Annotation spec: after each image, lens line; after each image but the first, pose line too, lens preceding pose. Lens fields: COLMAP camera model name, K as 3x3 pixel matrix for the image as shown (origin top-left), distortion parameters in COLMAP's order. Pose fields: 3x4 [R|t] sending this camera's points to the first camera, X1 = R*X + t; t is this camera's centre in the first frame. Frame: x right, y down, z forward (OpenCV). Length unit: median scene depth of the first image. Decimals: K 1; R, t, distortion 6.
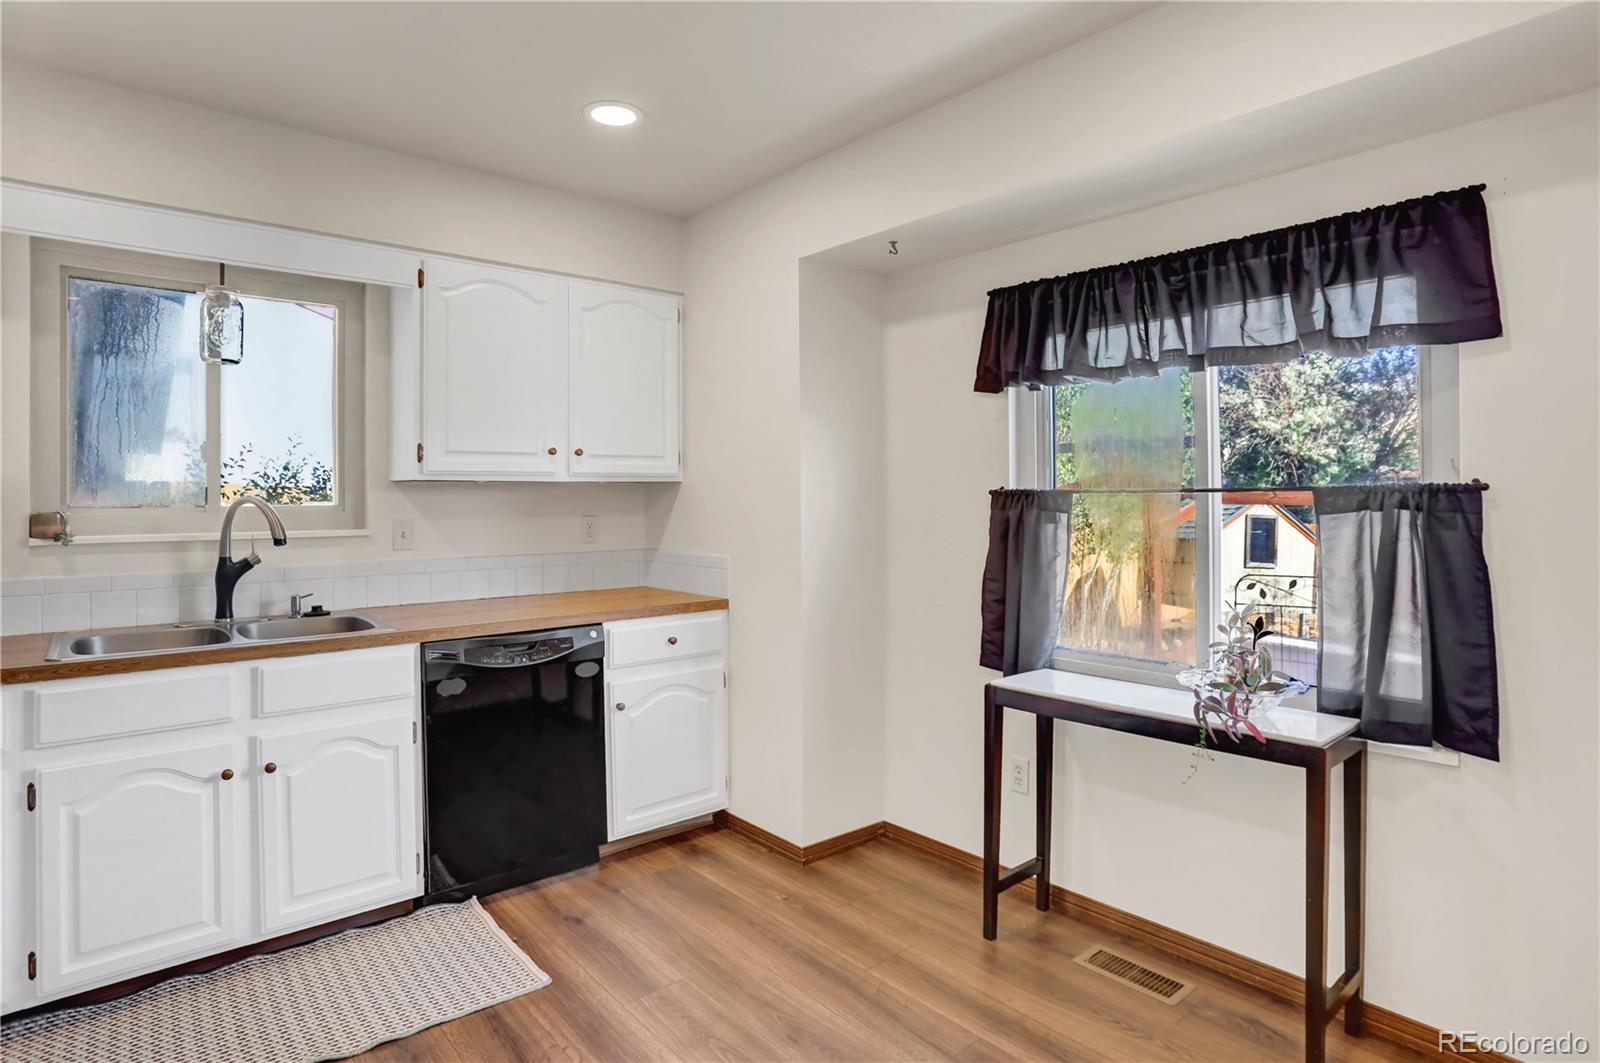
lens RADIAL K [[867.5, 0, 820.0], [0, 867.5, 497.4], [0, 0, 1]] dist [-0.069672, 0.033971]
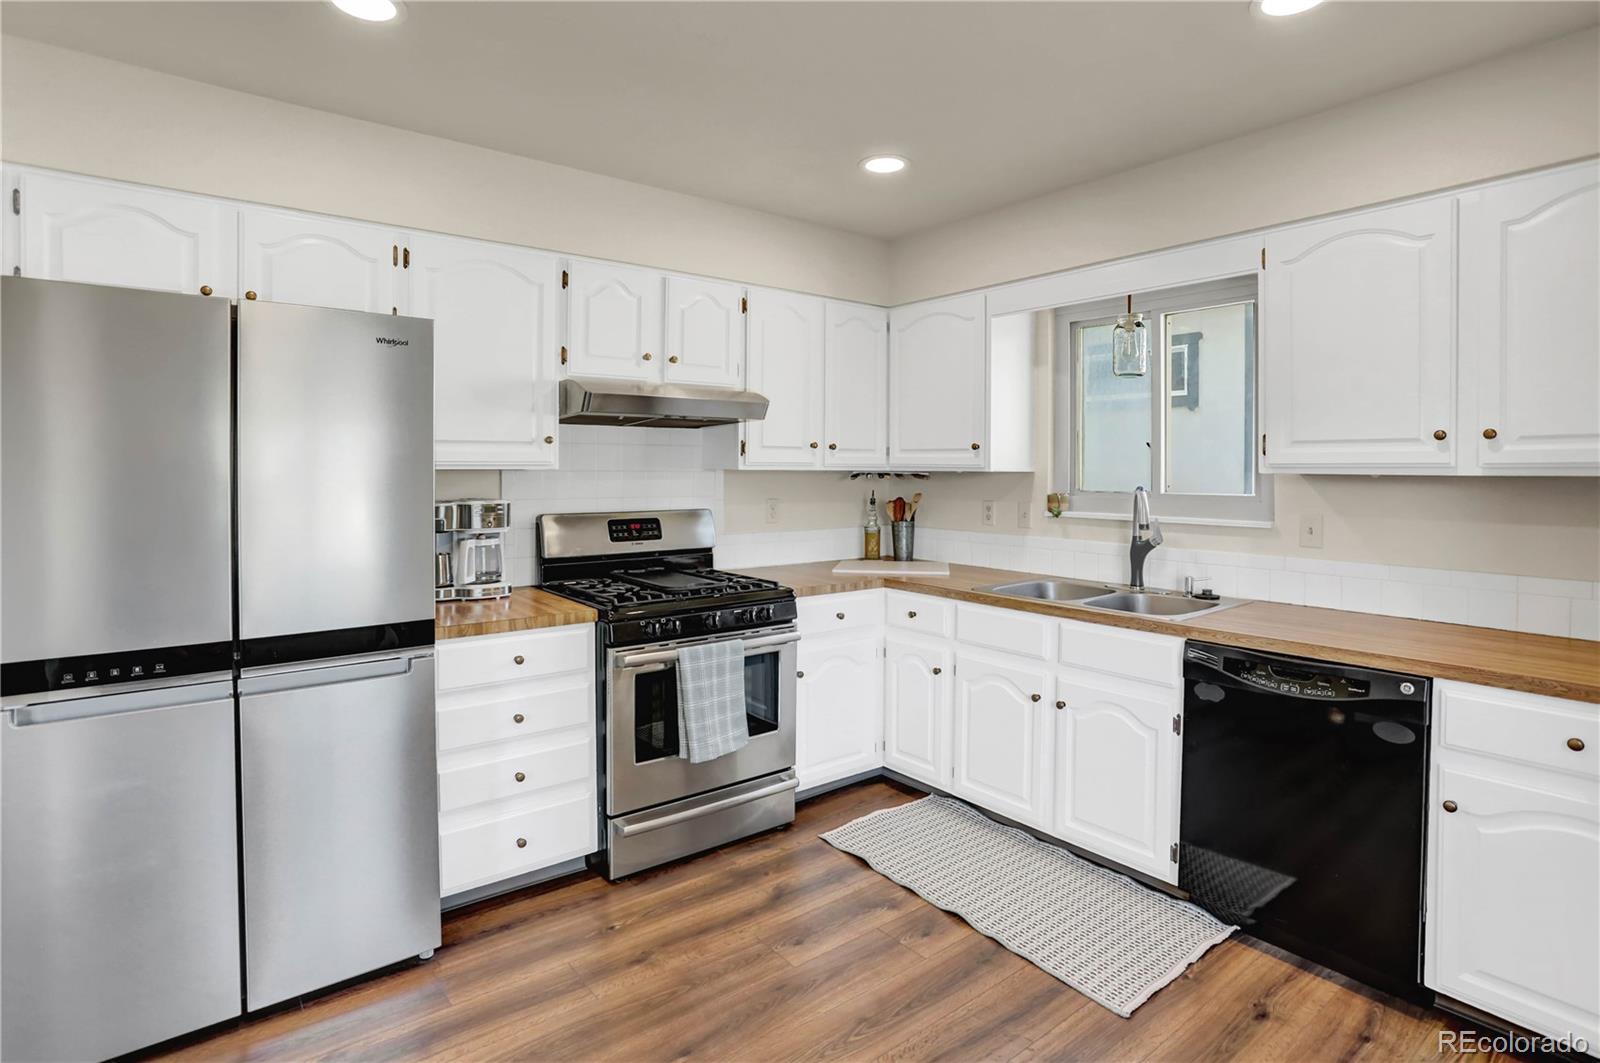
lens RADIAL K [[808.5, 0, 796.6], [0, 808.5, 491.3], [0, 0, 1]] dist [-0.074381, 0.033428]
pose [[-0.063385, 0.031437, -0.997494, 0.462845], [-0.008384, 0.999452, 0.032031, -0.026189], [0.997954, 0.010393, -0.063087, 0.581517]]
